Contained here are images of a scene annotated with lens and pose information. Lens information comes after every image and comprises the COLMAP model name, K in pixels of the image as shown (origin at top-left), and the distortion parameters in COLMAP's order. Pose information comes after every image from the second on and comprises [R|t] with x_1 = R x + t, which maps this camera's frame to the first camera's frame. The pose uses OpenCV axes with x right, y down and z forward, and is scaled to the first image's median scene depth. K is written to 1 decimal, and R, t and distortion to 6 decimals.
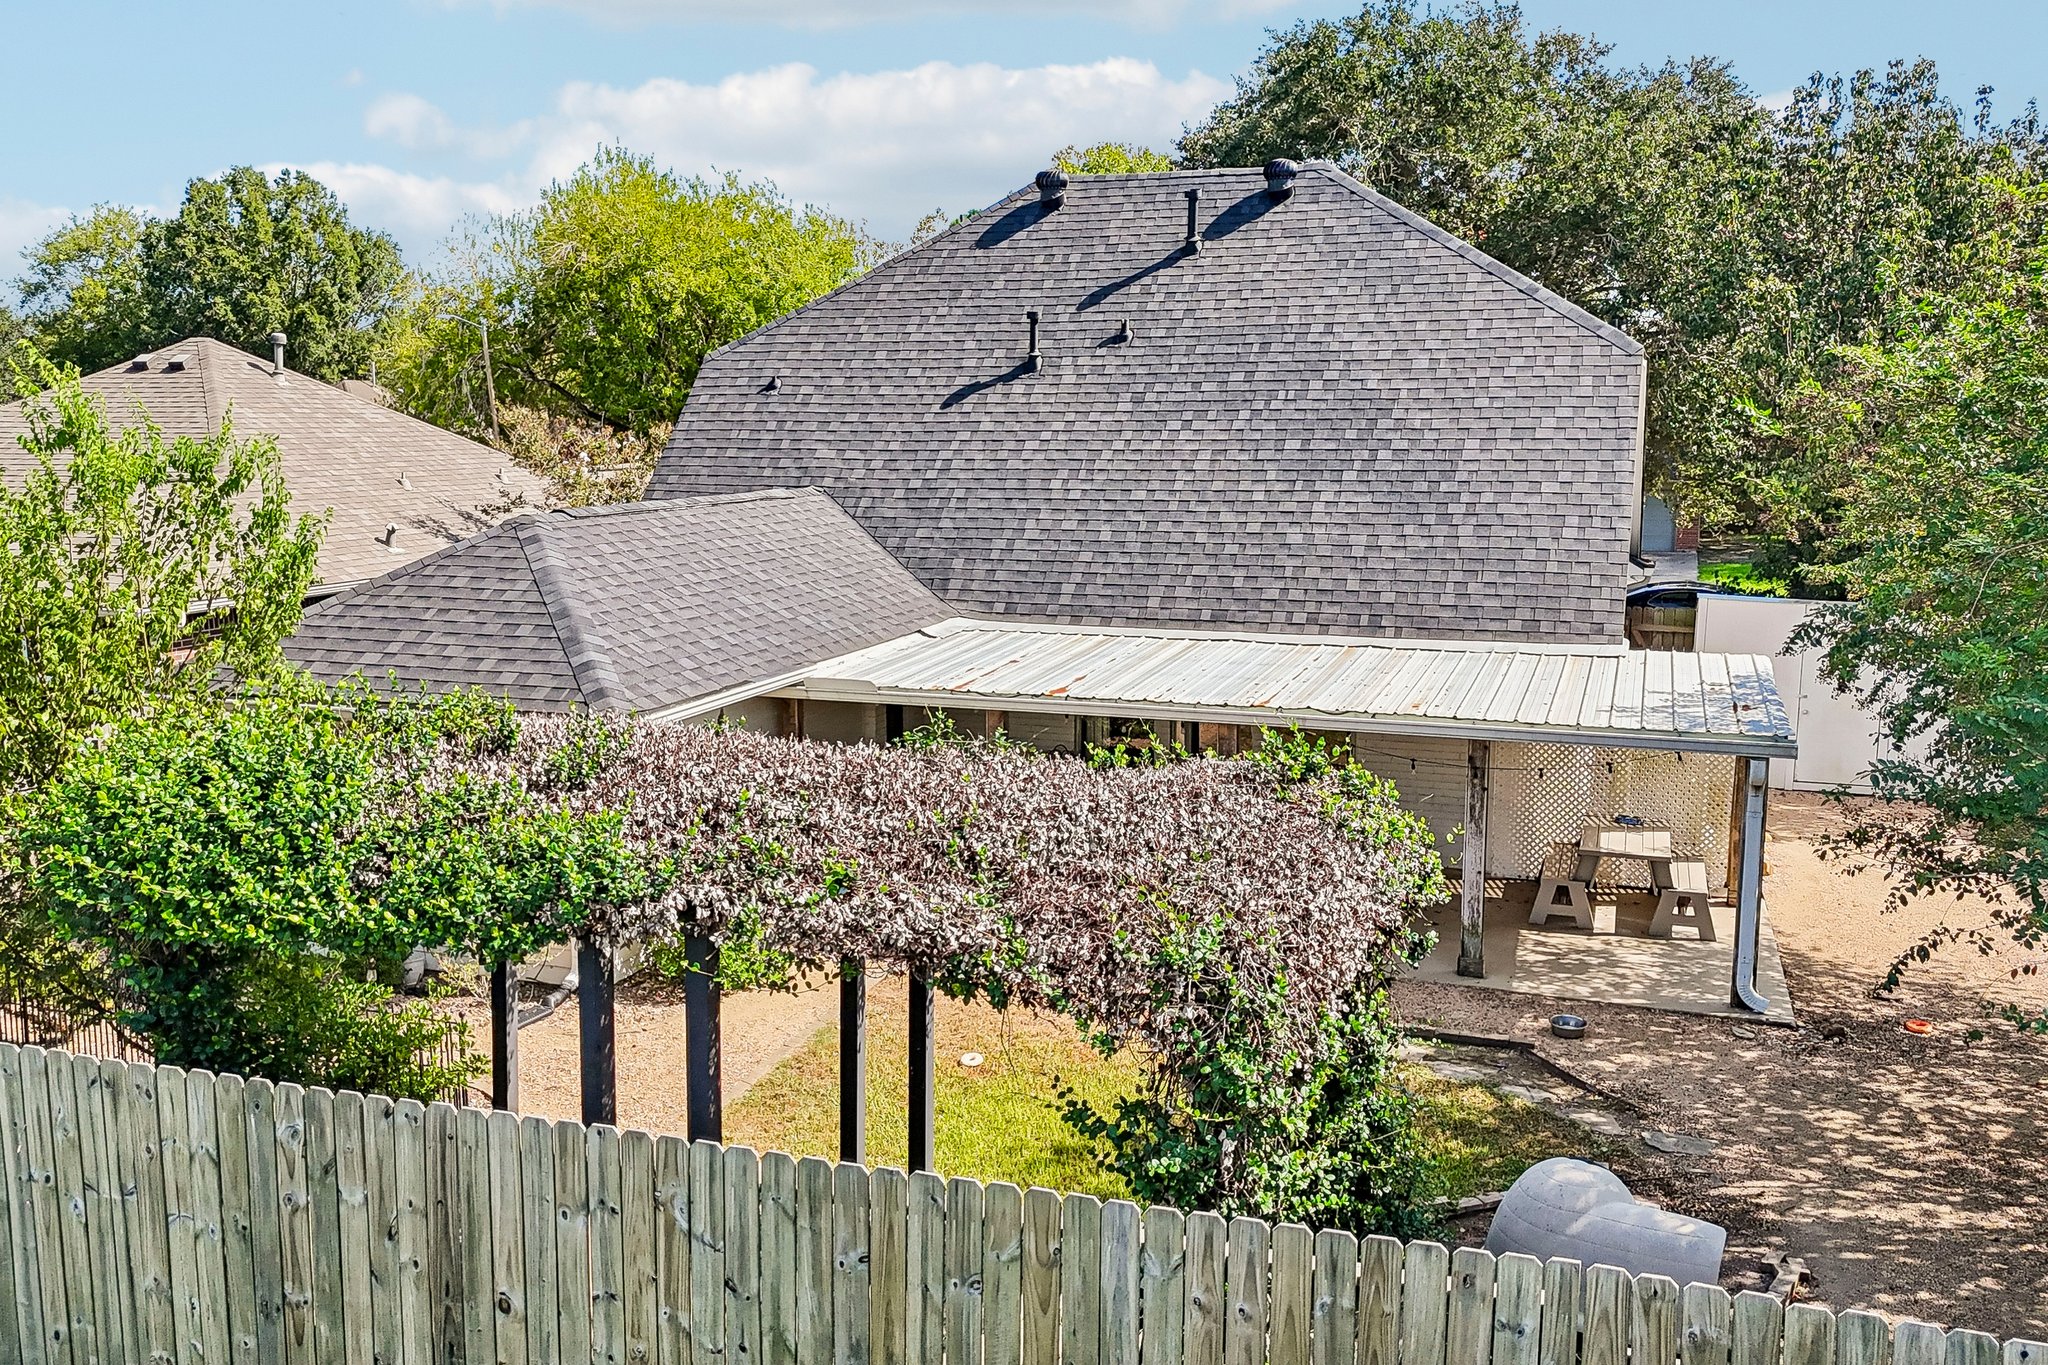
lens RADIAL K [[1776.9, 0, 1011.4], [0, 1776.9, 685.4], [0, 0, 1]] dist [0.060925, -0.077326]
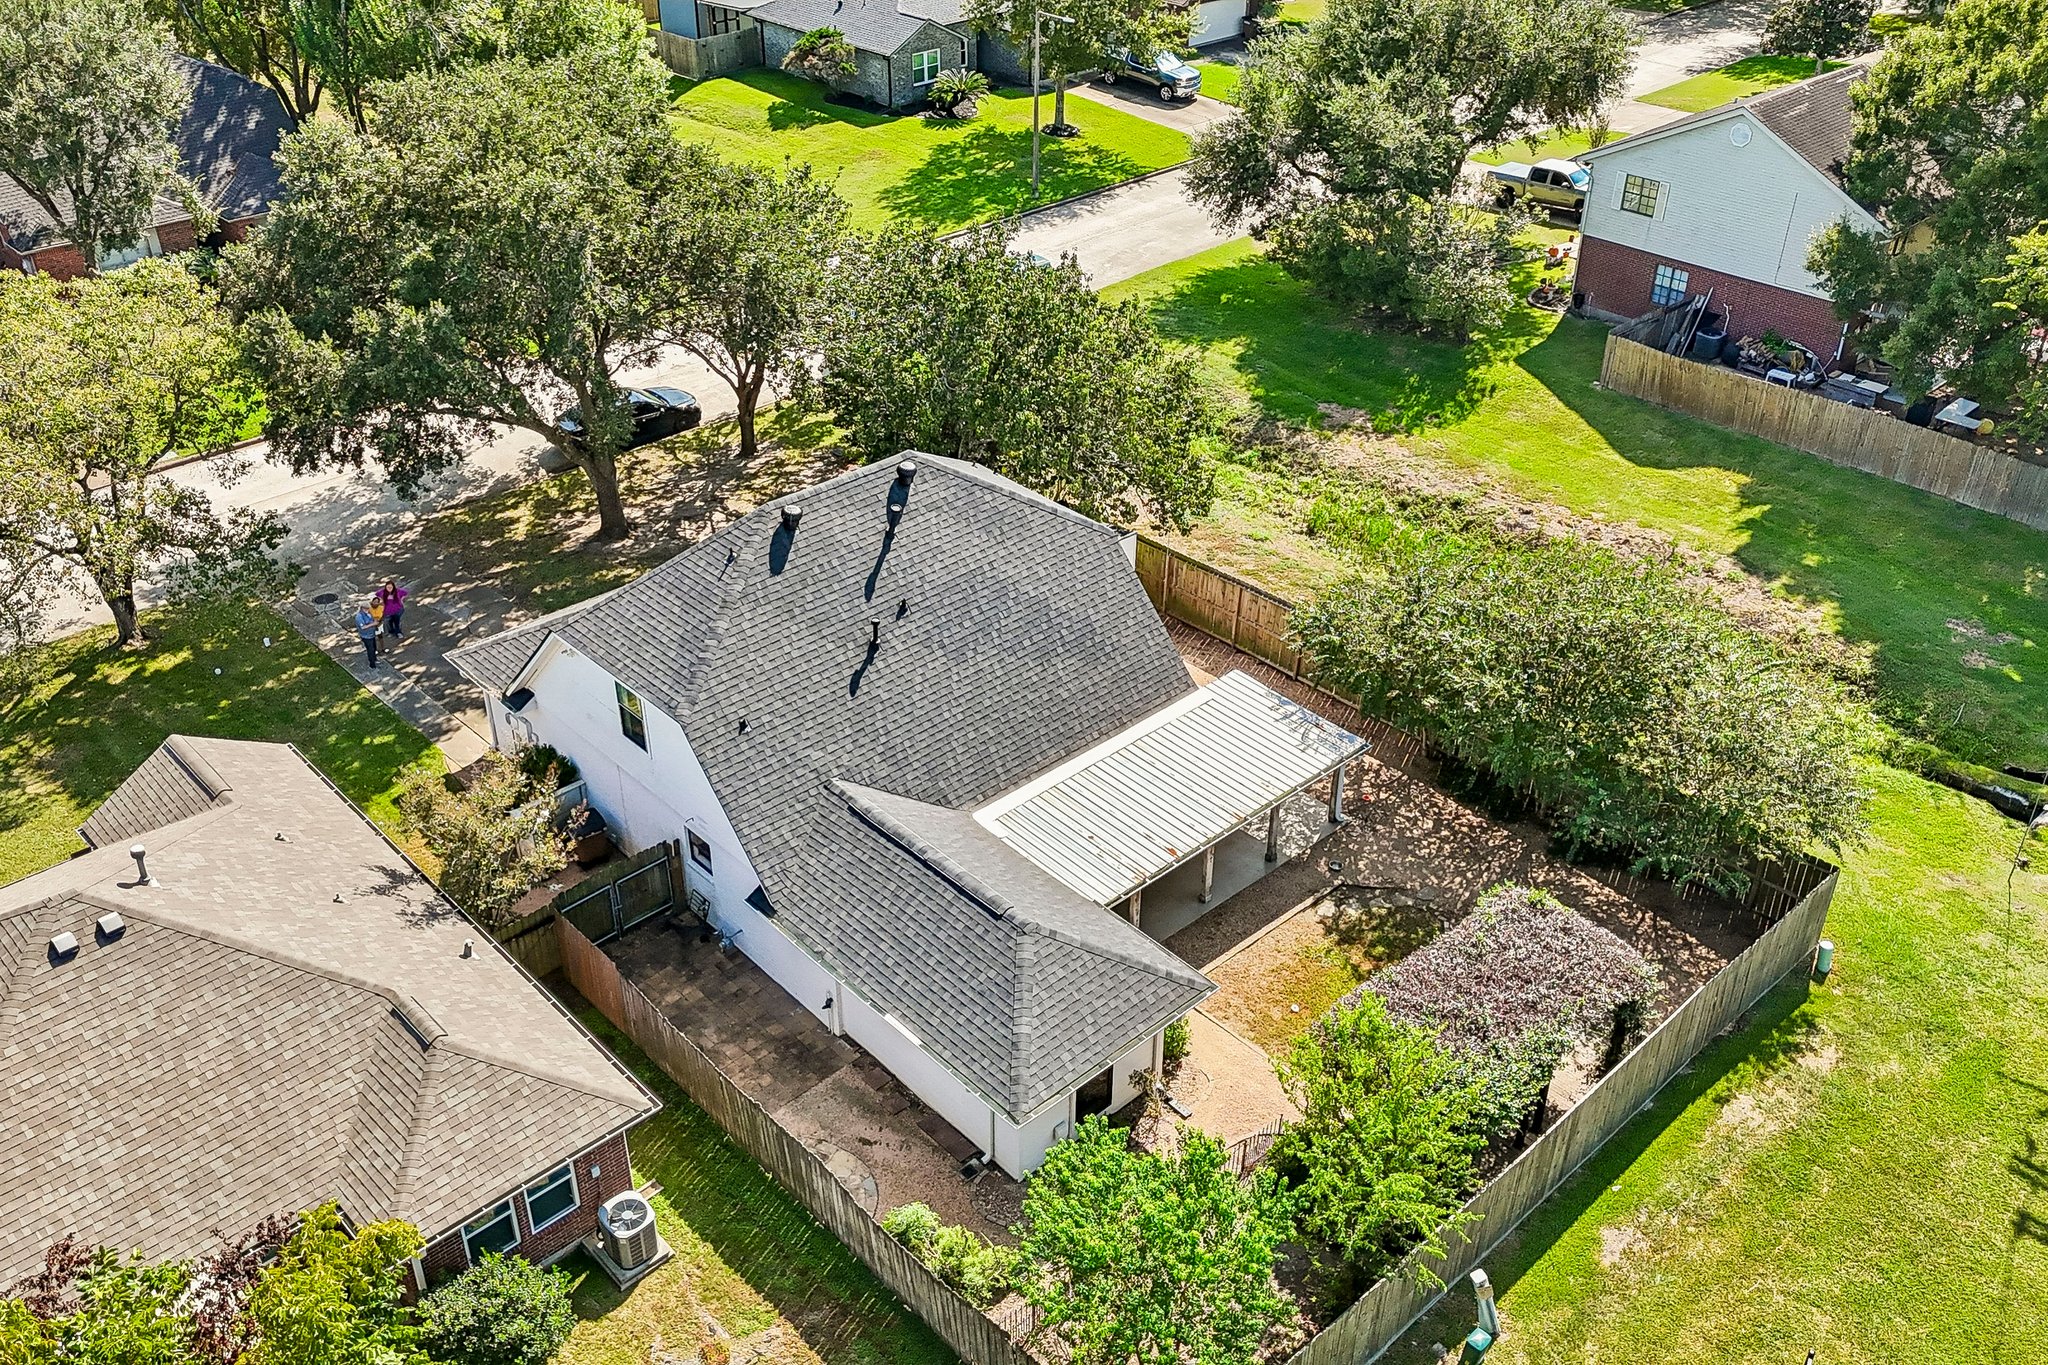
lens RADIAL K [[1776.9, 0, 1034.0], [0, 1776.9, 703.4], [0, 0, 1]] dist [0.060925, -0.077326]
pose [[0.462071, -0.483223, 0.743630, -1.205041], [0.140271, 0.867781, 0.476739, -0.923243], [-0.875679, -0.115978, 0.468759, 0.085443]]
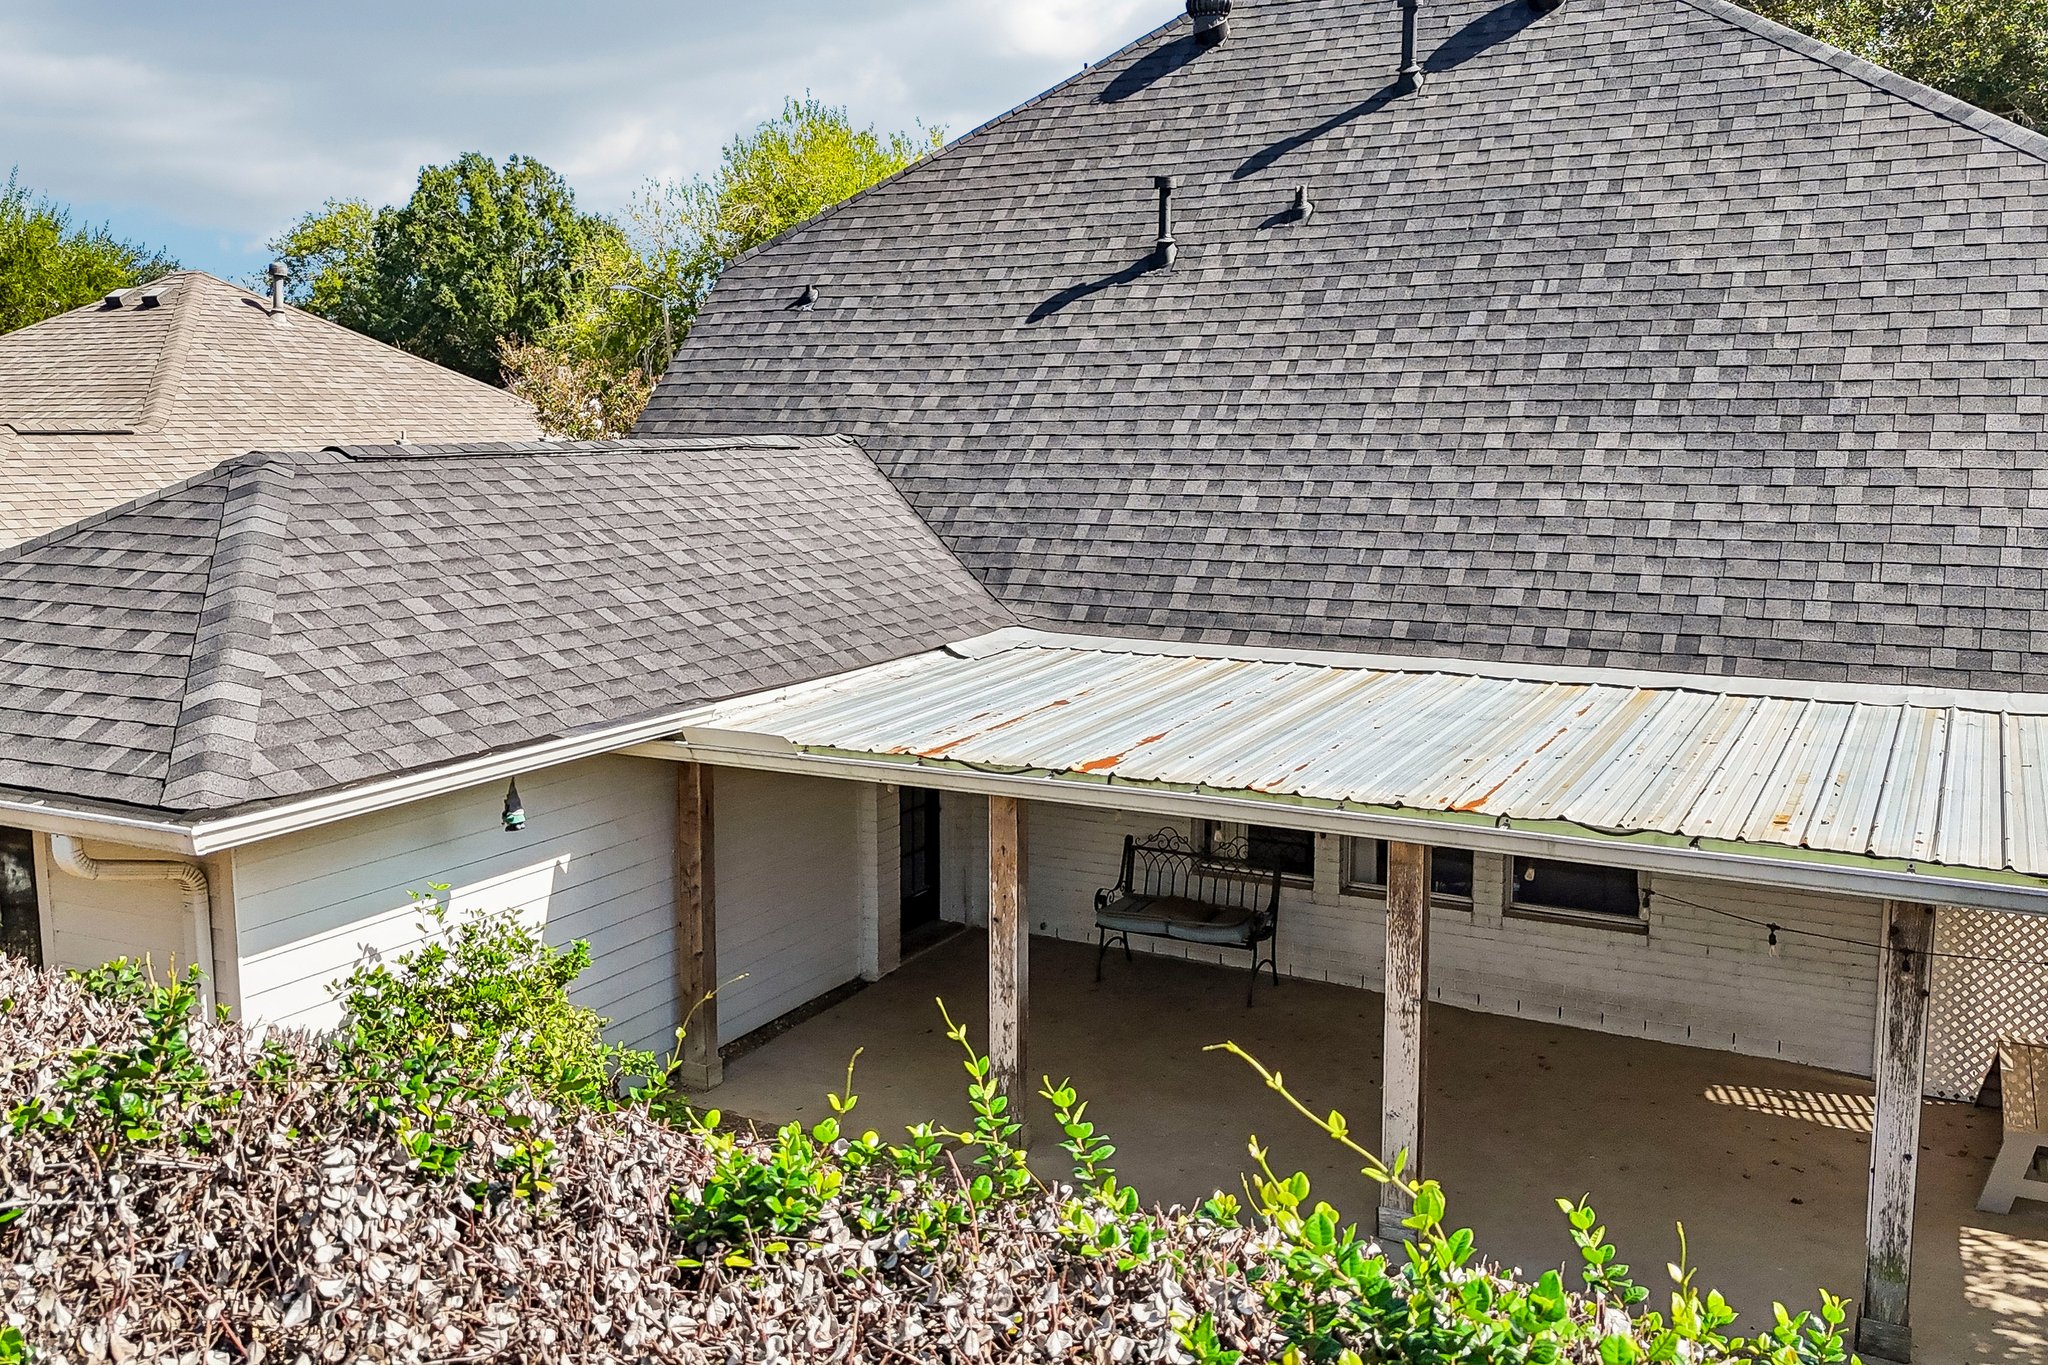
lens RADIAL K [[1776.9, 0, 1018.5], [0, 1776.9, 676.6], [0, 0, 1]] dist [0.060925, -0.077326]
pose [[0.989695, 0.020130, -0.141769, 0.058508], [-0.020983, 0.999770, -0.004524, -0.015738], [0.141646, 0.007452, 0.989889, 0.324414]]
